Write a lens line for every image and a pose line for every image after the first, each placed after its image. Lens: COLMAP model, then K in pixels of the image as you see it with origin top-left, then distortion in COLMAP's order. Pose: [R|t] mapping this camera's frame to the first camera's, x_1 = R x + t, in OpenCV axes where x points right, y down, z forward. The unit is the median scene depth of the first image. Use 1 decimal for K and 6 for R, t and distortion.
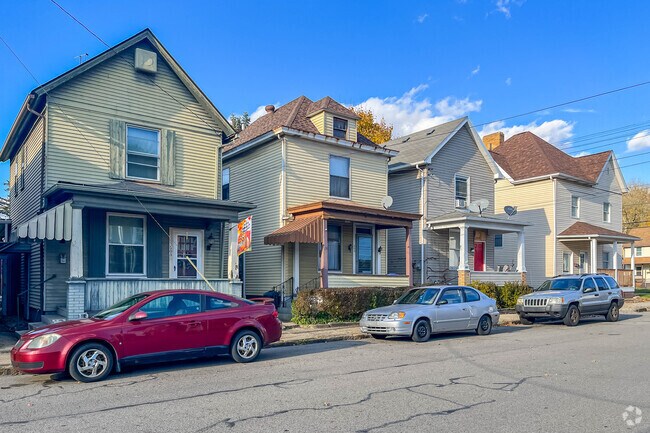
lens RADIAL K [[504.2, 0, 325.0], [0, 504.2, 216.5], [0, 0, 1]] dist [0.013875, -0.002586]
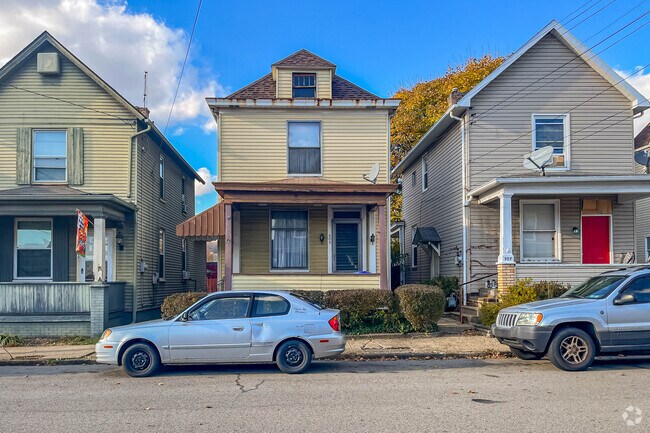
lens RADIAL K [[504.2, 0, 325.0], [0, 504.2, 216.5], [0, 0, 1]] dist [0.013875, -0.002586]
pose [[0.808990, -0.082412, -0.582017, 0.589838], [0.082790, 0.996228, -0.025986, 0.058571], [0.581963, -0.027163, 0.812761, 0.459466]]
